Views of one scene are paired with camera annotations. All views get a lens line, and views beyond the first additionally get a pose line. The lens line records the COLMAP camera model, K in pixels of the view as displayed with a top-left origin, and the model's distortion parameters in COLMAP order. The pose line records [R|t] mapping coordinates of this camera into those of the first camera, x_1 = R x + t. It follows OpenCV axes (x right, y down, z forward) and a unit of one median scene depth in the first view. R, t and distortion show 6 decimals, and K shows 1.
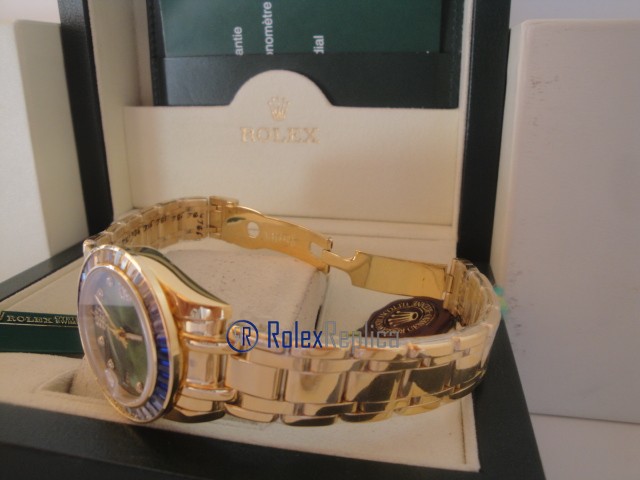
lens RADIAL K [[525.4, 0, 320.0], [0, 525.4, 240.0], [0, 0, 1]] dist [-0.173818, 0.137189]
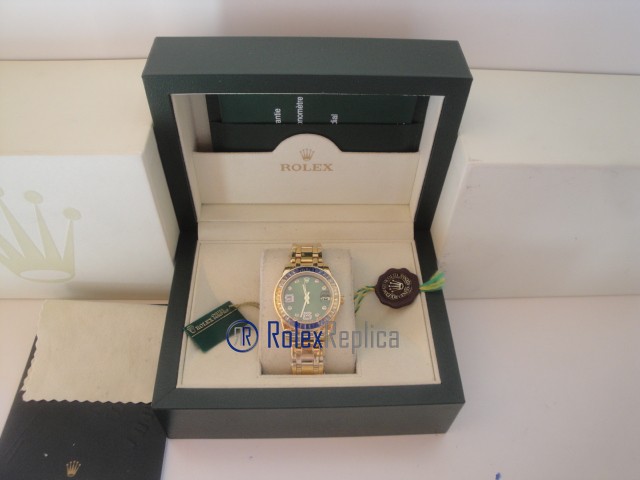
lens RADIAL K [[525.4, 0, 320.0], [0, 525.4, 240.0], [0, 0, 1]] dist [-0.173818, 0.137189]
pose [[0.972147, -0.156959, 0.174051, -0.364483], [0.040933, 0.844920, 0.533324, -0.895609], [-0.230769, -0.511346, 0.827811, -0.437871]]
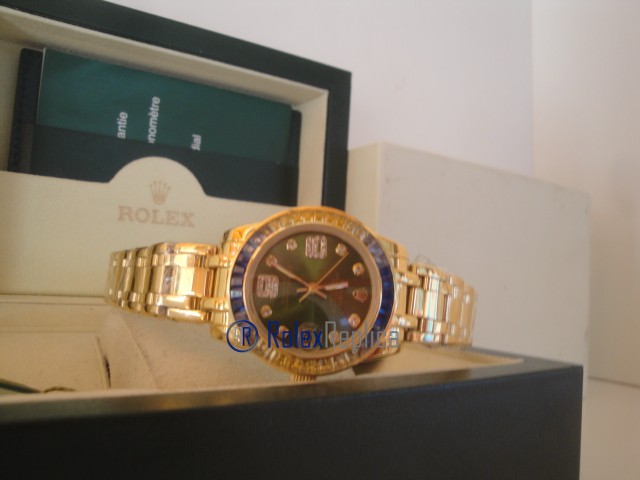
lens RADIAL K [[525.4, 0, 320.0], [0, 525.4, 240.0], [0, 0, 1]] dist [-0.173818, 0.137189]
pose [[0.712407, 0.085809, 0.696501, -0.590969], [0.170315, 0.941682, -0.290219, 0.206555], [-0.680786, 0.325379, 0.656247, 0.123545]]
